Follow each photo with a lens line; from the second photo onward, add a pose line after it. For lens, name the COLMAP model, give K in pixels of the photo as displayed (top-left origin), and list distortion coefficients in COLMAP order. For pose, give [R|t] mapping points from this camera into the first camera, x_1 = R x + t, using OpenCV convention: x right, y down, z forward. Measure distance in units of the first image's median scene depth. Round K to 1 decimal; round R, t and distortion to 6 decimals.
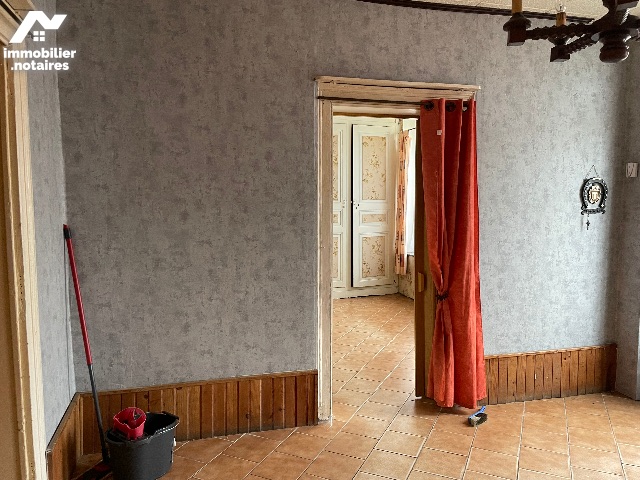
lens RADIAL K [[482.3, 0, 322.4], [0, 482.3, 243.8], [0, 0, 1]] dist [0.092559, -0.112821]
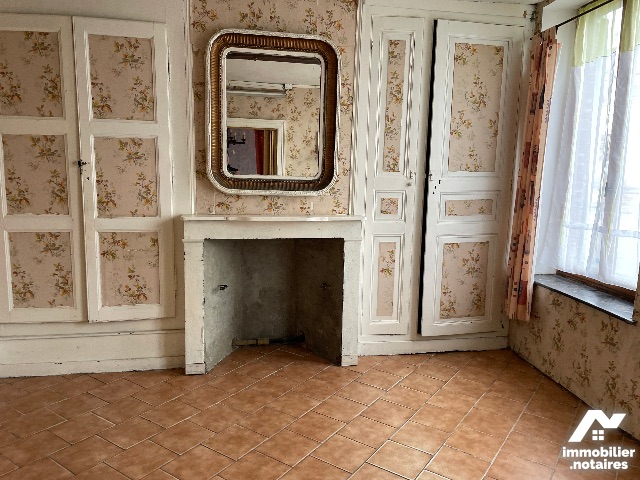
lens RADIAL K [[482.3, 0, 317.6], [0, 482.3, 242.3], [0, 0, 1]] dist [0.092559, -0.112821]
pose [[0.984954, 0.049270, -0.165646, 0.035046], [-0.038001, 0.996786, 0.070526, -0.046069], [0.168588, -0.063170, 0.983660, 0.458789]]
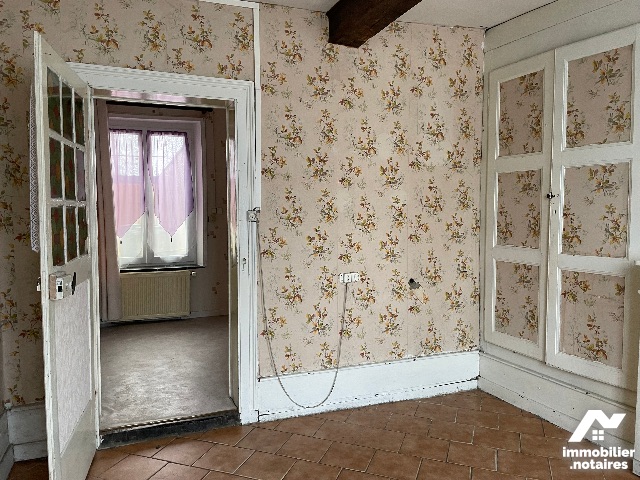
lens RADIAL K [[482.3, 0, 321.4], [0, 482.3, 236.8], [0, 0, 1]] dist [0.092559, -0.112821]
pose [[0.111259, 0.064426, -0.991701, 0.147944], [-0.088850, 0.994545, 0.054643, -0.048026], [0.989812, 0.082033, 0.116377, 0.614174]]
